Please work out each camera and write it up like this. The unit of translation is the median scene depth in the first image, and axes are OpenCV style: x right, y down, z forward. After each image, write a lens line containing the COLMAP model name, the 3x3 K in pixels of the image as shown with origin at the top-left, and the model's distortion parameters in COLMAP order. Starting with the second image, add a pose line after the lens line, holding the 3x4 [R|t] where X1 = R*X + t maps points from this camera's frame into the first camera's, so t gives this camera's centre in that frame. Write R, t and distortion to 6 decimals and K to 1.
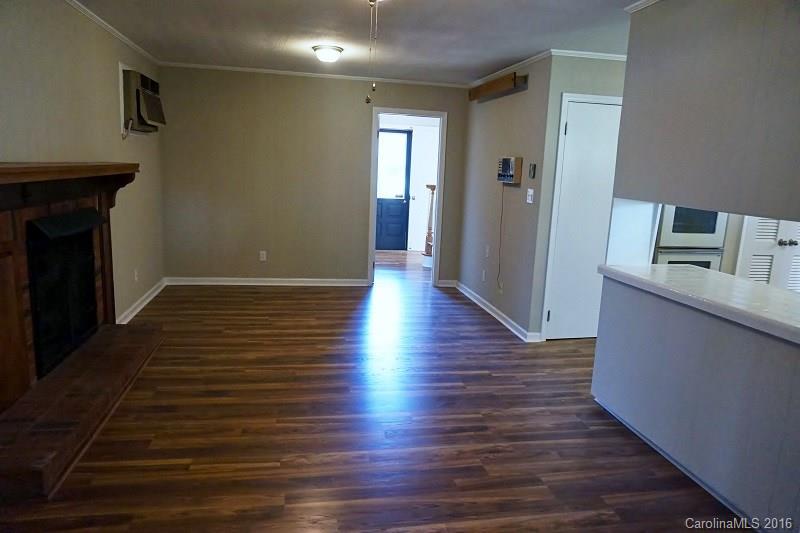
lens RADIAL K [[539.8, 0, 397.5], [0, 539.8, 267.9], [0, 0, 1]] dist [-0.032053, 0.002718]
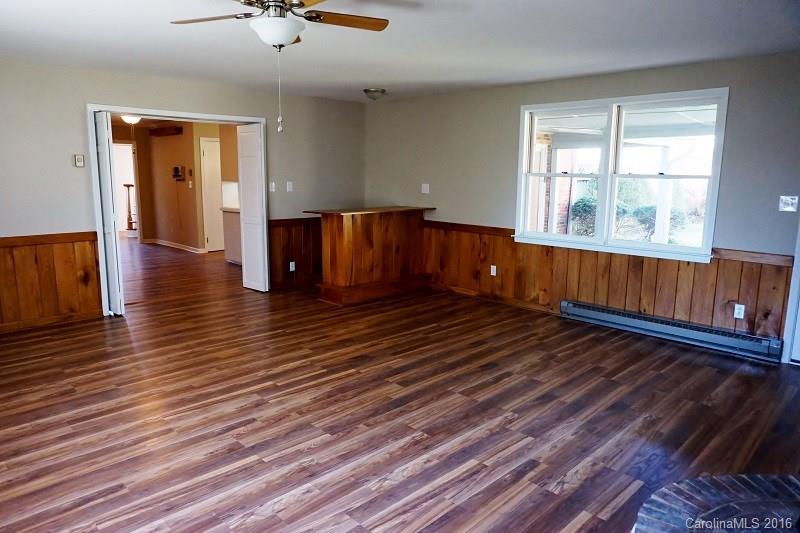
lens RADIAL K [[534.0, 0, 403.1], [0, 534.0, 265.1], [0, 0, 1]] dist [-0.049480, -0.000063]
pose [[0.821586, -0.129613, 0.555155, -0.055596], [0.131600, 0.990630, 0.036526, 0.045267], [-0.554687, 0.043049, 0.830945, -0.248943]]
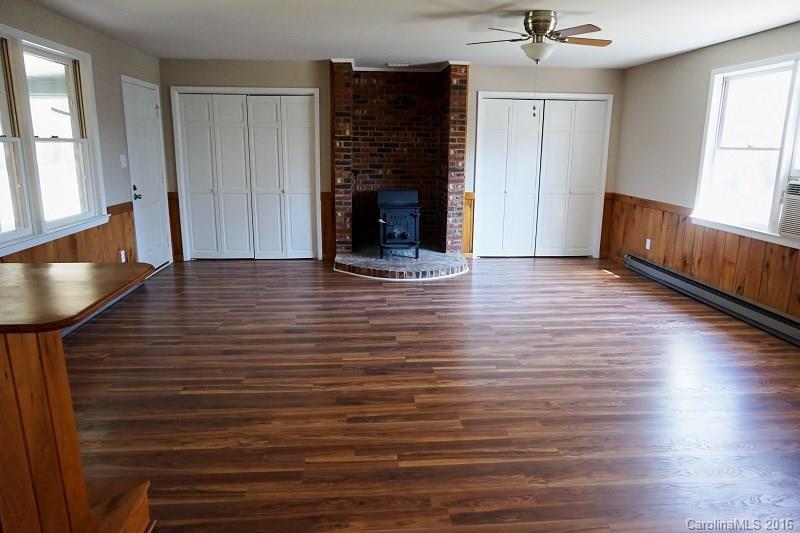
lens RADIAL K [[534.0, 0, 399.8], [0, 534.0, 265.3], [0, 0, 1]] dist [-0.049480, -0.000063]
pose [[-0.993476, -0.074564, 0.086292, 1.582048], [-0.033528, 0.914176, 0.403927, -1.159427], [-0.109004, 0.398399, -0.910712, 6.505699]]
